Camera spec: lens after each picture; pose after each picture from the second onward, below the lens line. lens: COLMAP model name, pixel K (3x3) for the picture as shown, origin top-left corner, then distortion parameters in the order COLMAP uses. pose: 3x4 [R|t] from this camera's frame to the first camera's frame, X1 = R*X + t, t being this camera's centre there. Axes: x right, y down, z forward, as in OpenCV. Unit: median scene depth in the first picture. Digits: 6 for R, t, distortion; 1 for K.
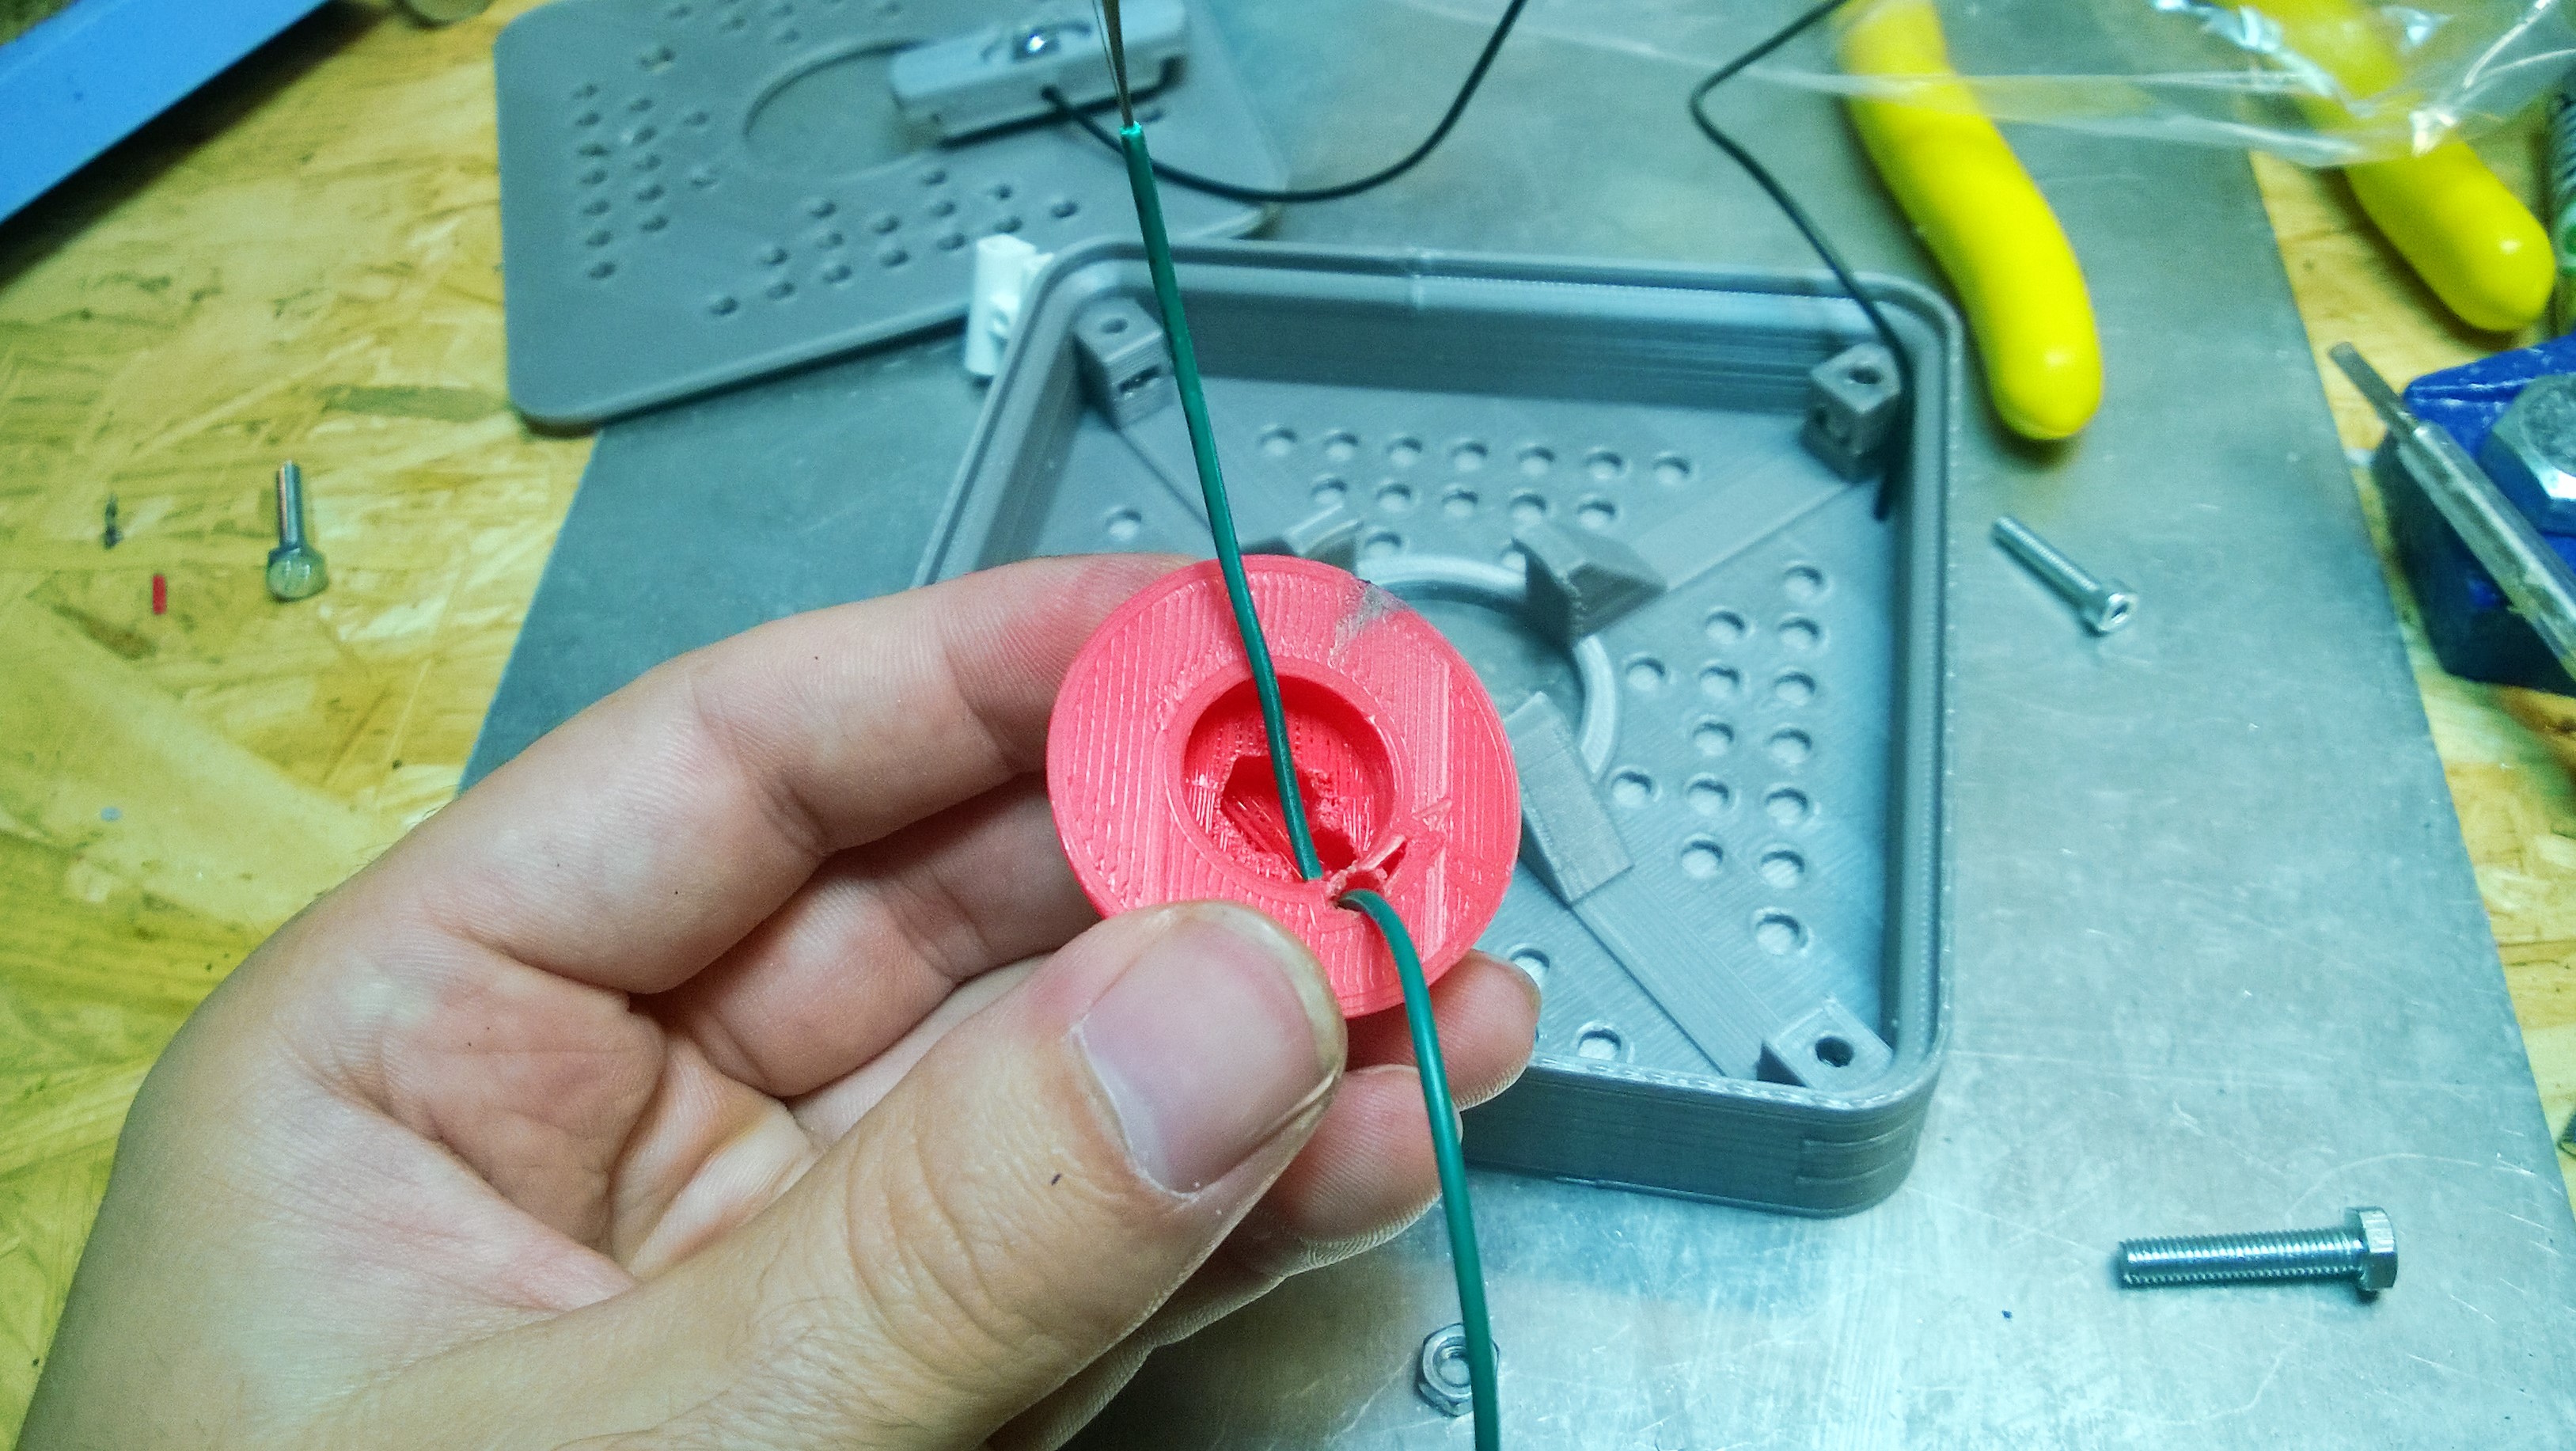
lens RADIAL K [[2089.5, 0, 1288.0], [0, 2089.5, 725.5], [0, 0, 1]] dist [0.004035, -0.066947]
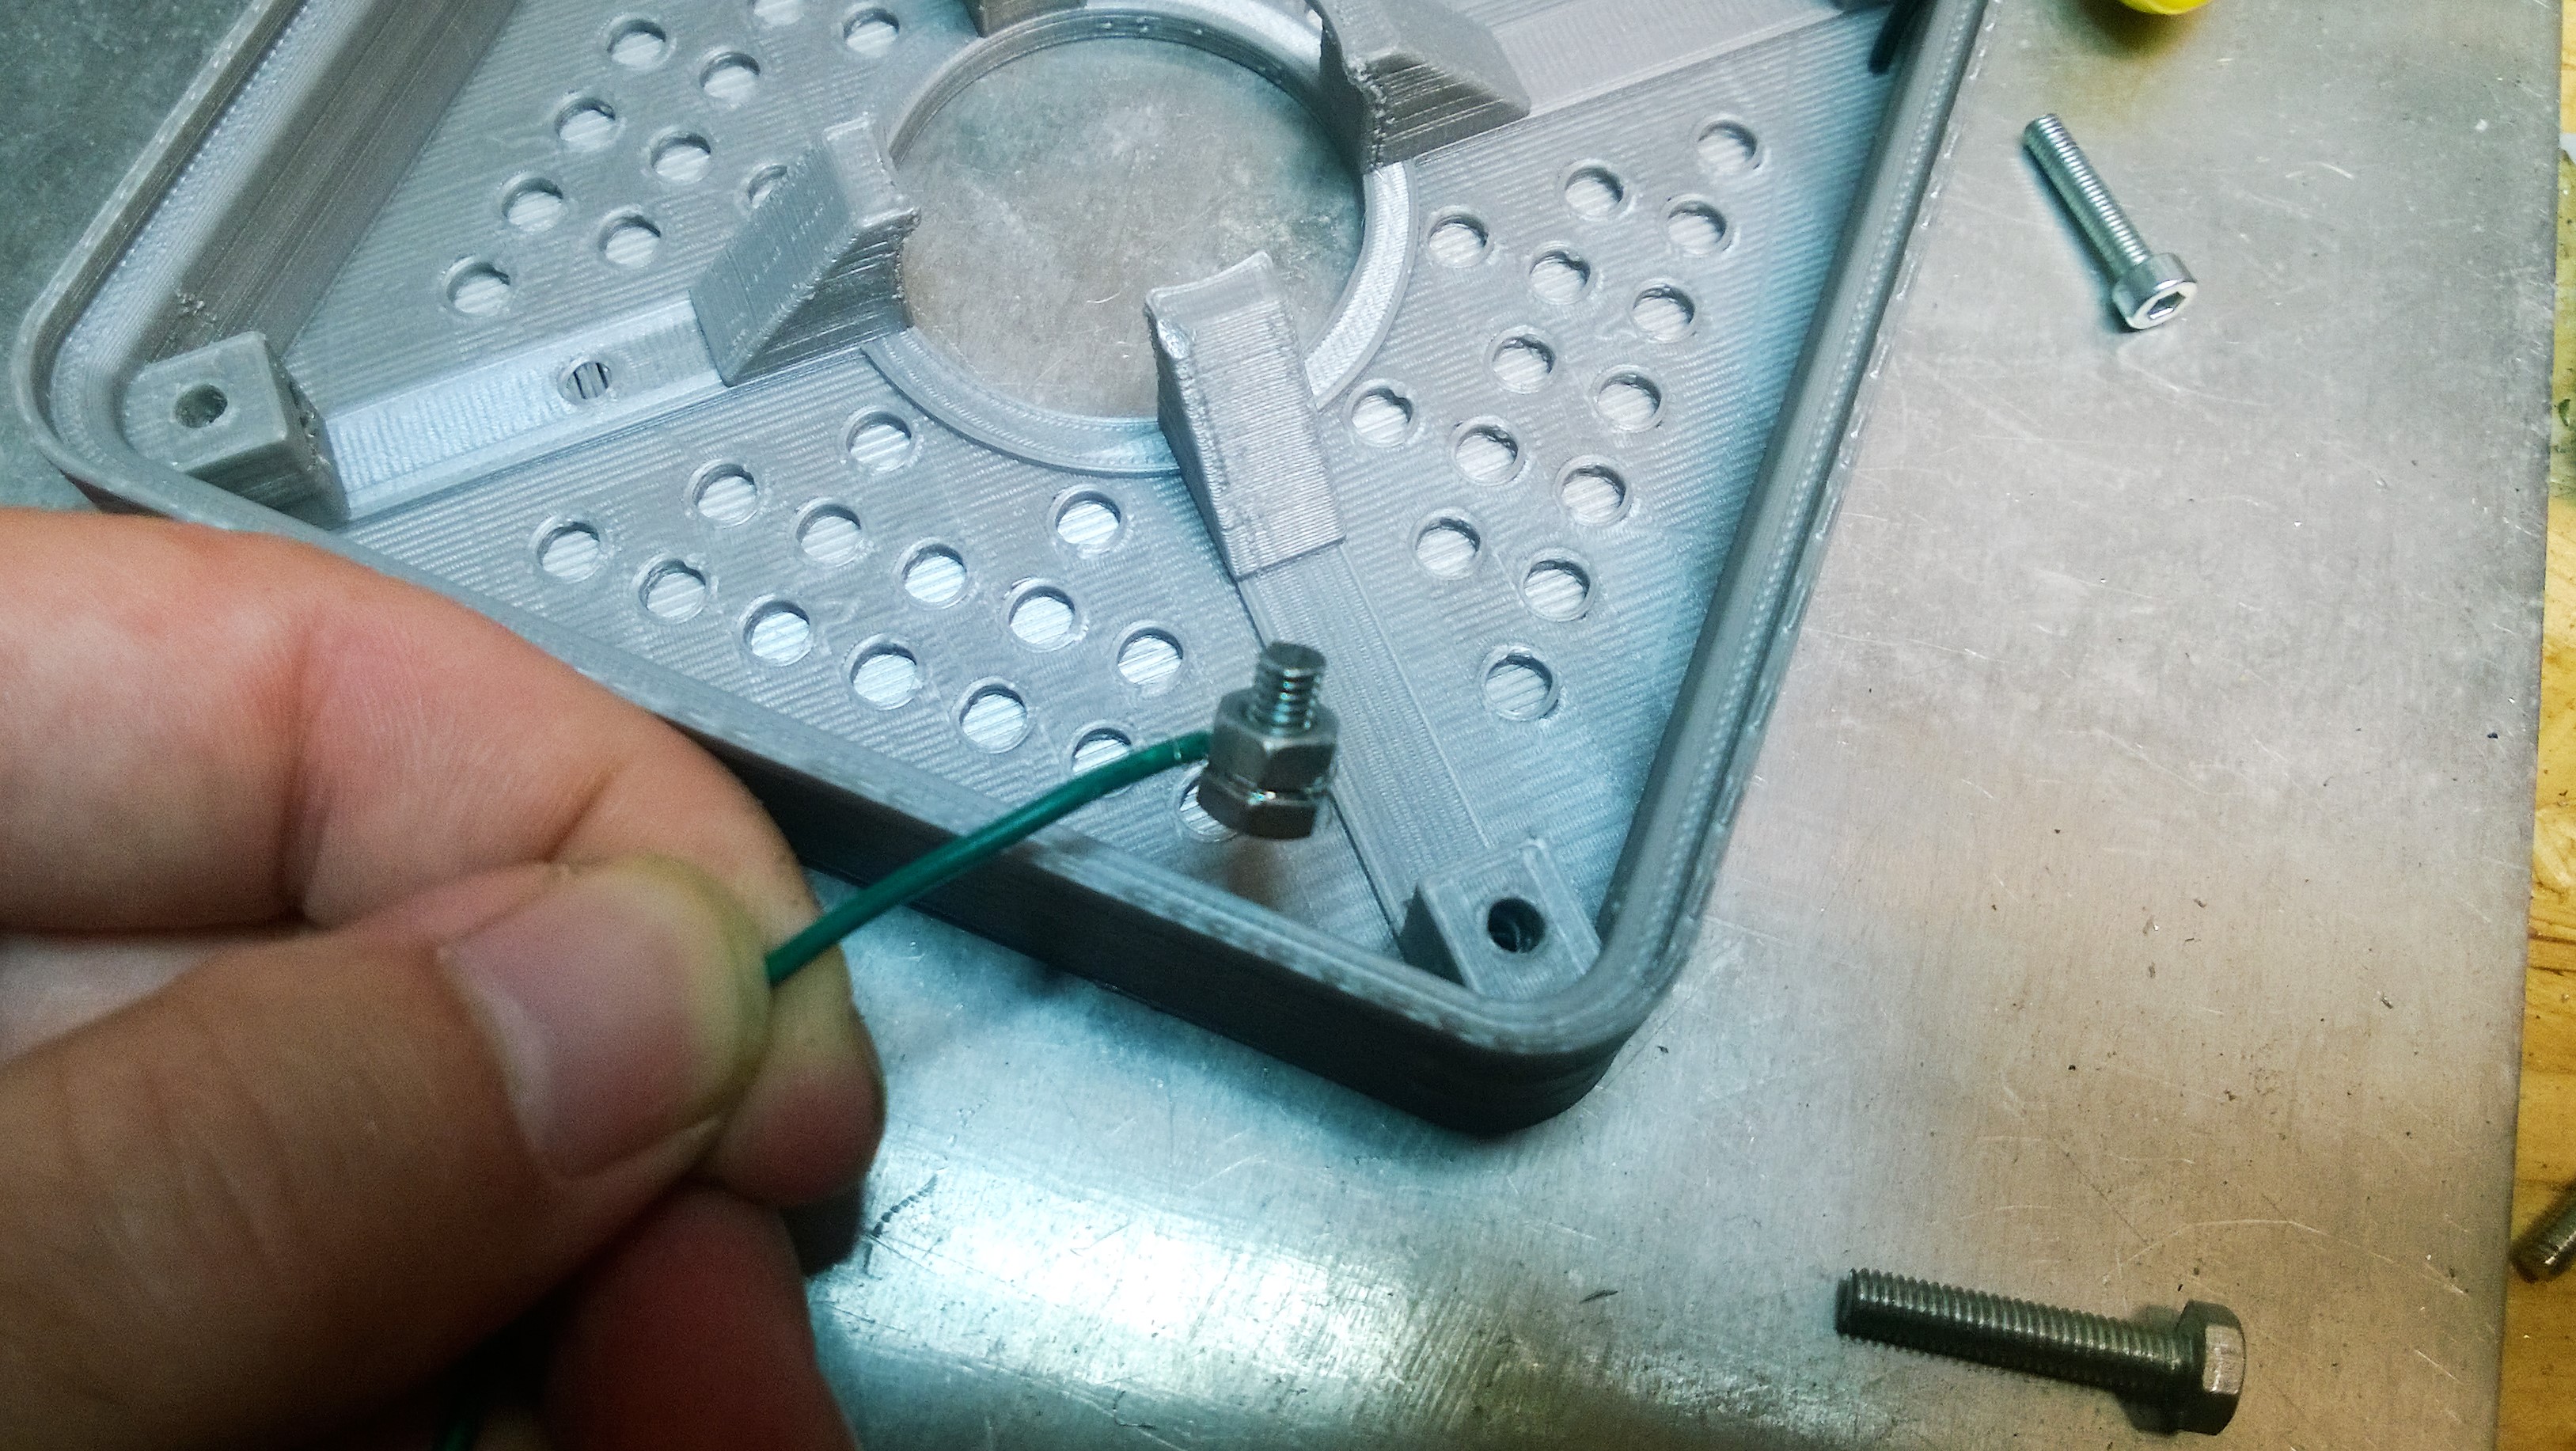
lens RADIAL K [[2089.5, 0, 1288.0], [0, 2089.5, 725.5], [0, 0, 1]] dist [0.004035, -0.066947]
pose [[0.978209, 0.202248, 0.046927, 0.108418], [-0.207112, 0.934751, 0.288696, -0.056265], [0.014523, -0.292124, 0.956270, 0.287597]]
